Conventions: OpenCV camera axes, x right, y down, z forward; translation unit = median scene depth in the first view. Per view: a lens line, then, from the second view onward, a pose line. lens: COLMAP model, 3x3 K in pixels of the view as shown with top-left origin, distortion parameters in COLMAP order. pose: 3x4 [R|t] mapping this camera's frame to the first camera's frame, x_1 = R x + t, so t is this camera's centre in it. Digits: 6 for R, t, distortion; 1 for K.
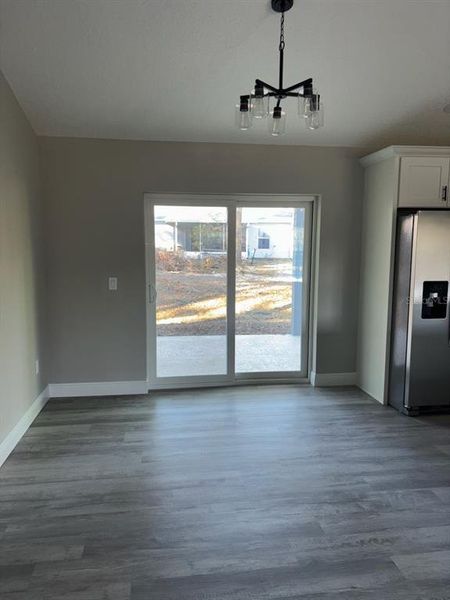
lens RADIAL K [[449.1, 0, 225.0], [0, 449.1, 300.0], [0, 0, 1]] dist [0.061333, -0.062386]
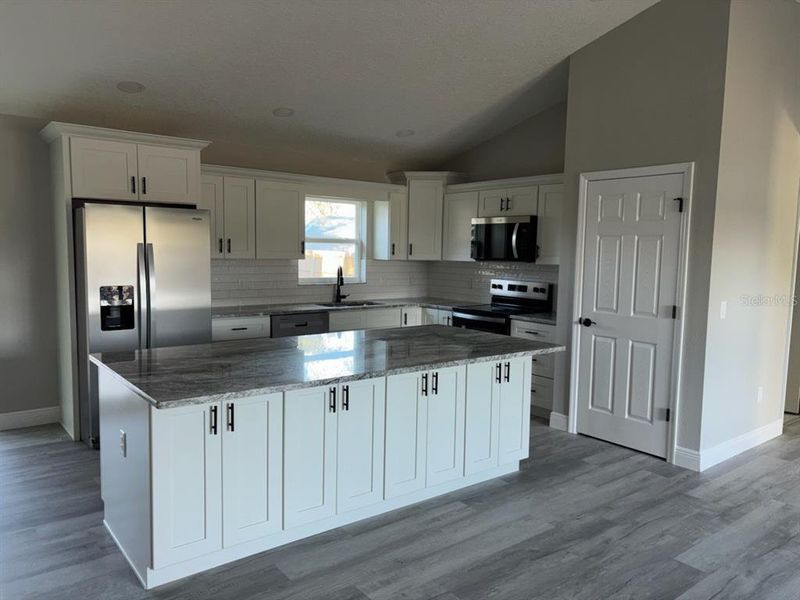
lens RADIAL K [[598.8, 0, 396.3], [0, 598.8, 305.1], [0, 0, 1]] dist [0.061333, -0.062386]
pose [[0.866791, -0.034692, 0.497464, 0.351222], [0.046398, 0.998860, -0.011187, 0.031581], [-0.496509, 0.032778, 0.867412, -0.247476]]
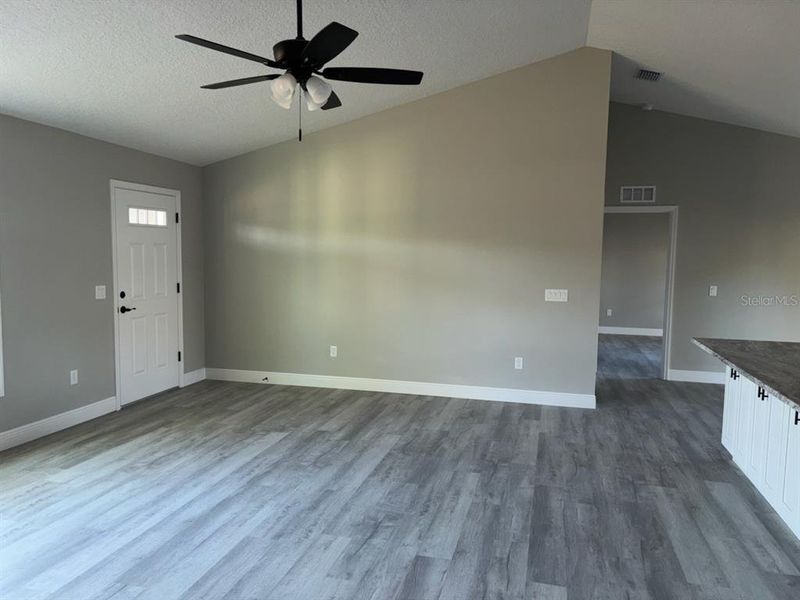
lens RADIAL K [[609.7, 0, 408.6], [0, 609.7, 302.7], [0, 0, 1]] dist [0.035661, -0.001141]
pose [[-0.371535, 0.067451, -0.925966, 1.753126], [-0.135758, 0.982690, 0.126055, -0.034218], [0.918440, 0.172541, -0.355946, 0.290104]]
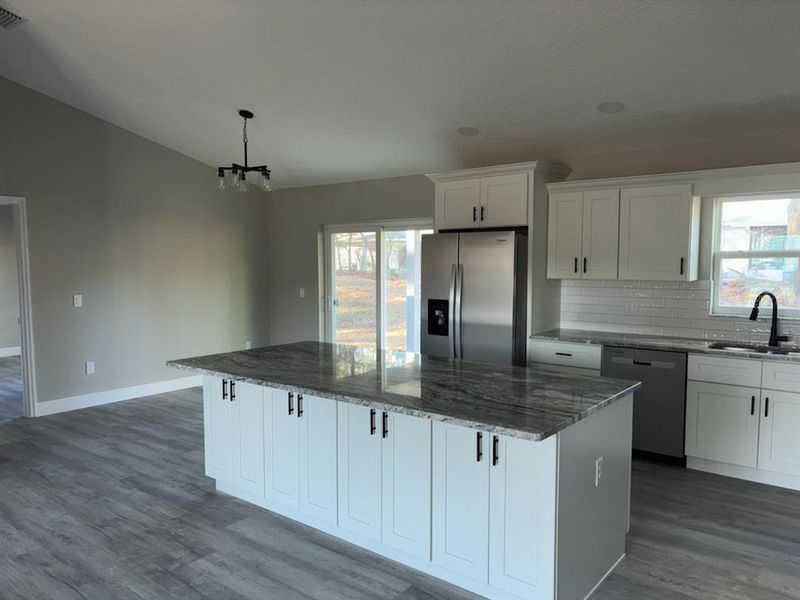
lens RADIAL K [[598.8, 0, 396.3], [0, 598.8, 305.1], [0, 0, 1]] dist [0.061333, -0.062386]
pose [[0.691870, 0.052315, -0.720124, 1.388077], [-0.088863, 0.995959, -0.013023, -0.001400], [0.716533, 0.073003, 0.693723, -0.030408]]
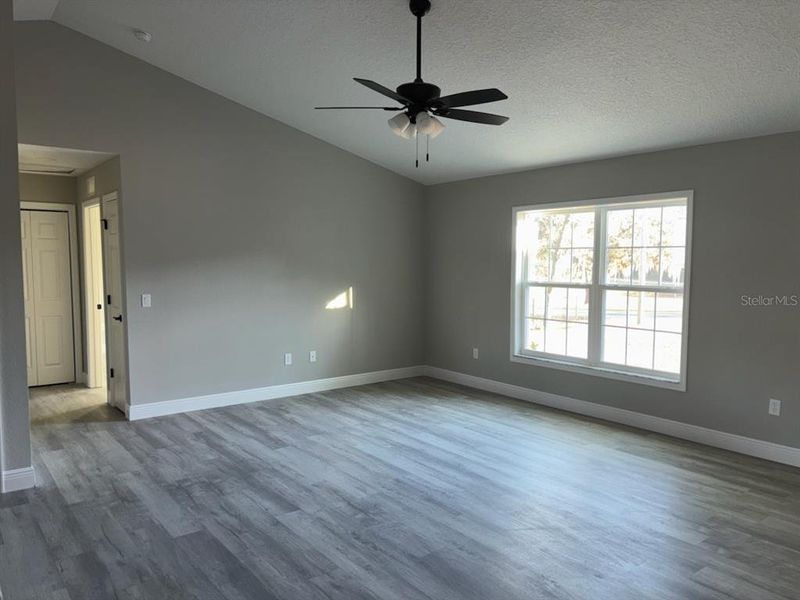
lens RADIAL K [[598.8, 0, 396.3], [0, 598.8, 305.1], [0, 0, 1]] dist [0.061333, -0.062386]
pose [[-0.489868, -0.073899, 0.868659, 0.164318], [0.102696, 0.984572, 0.141674, -0.047959], [-0.865727, 0.158610, -0.474721, 0.341826]]
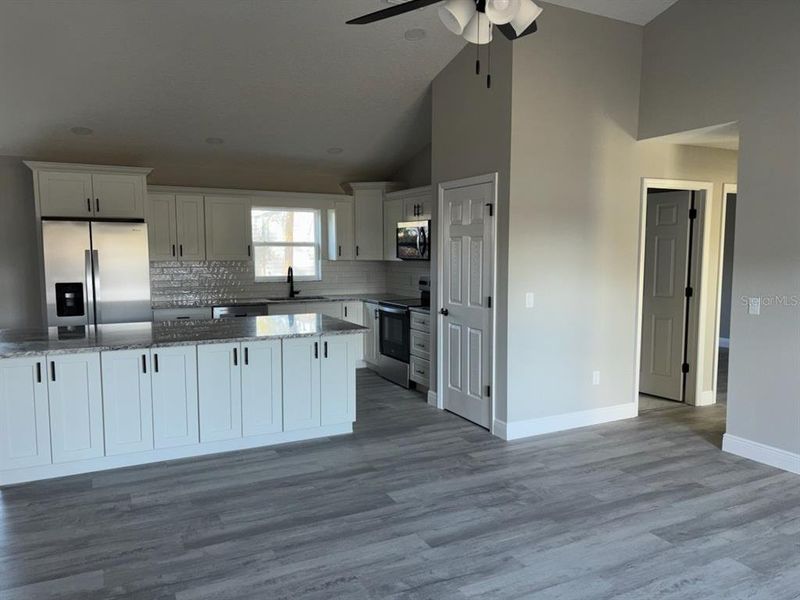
lens RADIAL K [[598.8, 0, 396.3], [0, 598.8, 305.1], [0, 0, 1]] dist [0.061333, -0.062386]
pose [[0.947168, -0.033647, 0.318969, 0.747984], [0.042923, 0.998834, -0.022094, 0.081389], [-0.317854, 0.034618, 0.947507, -0.677451]]
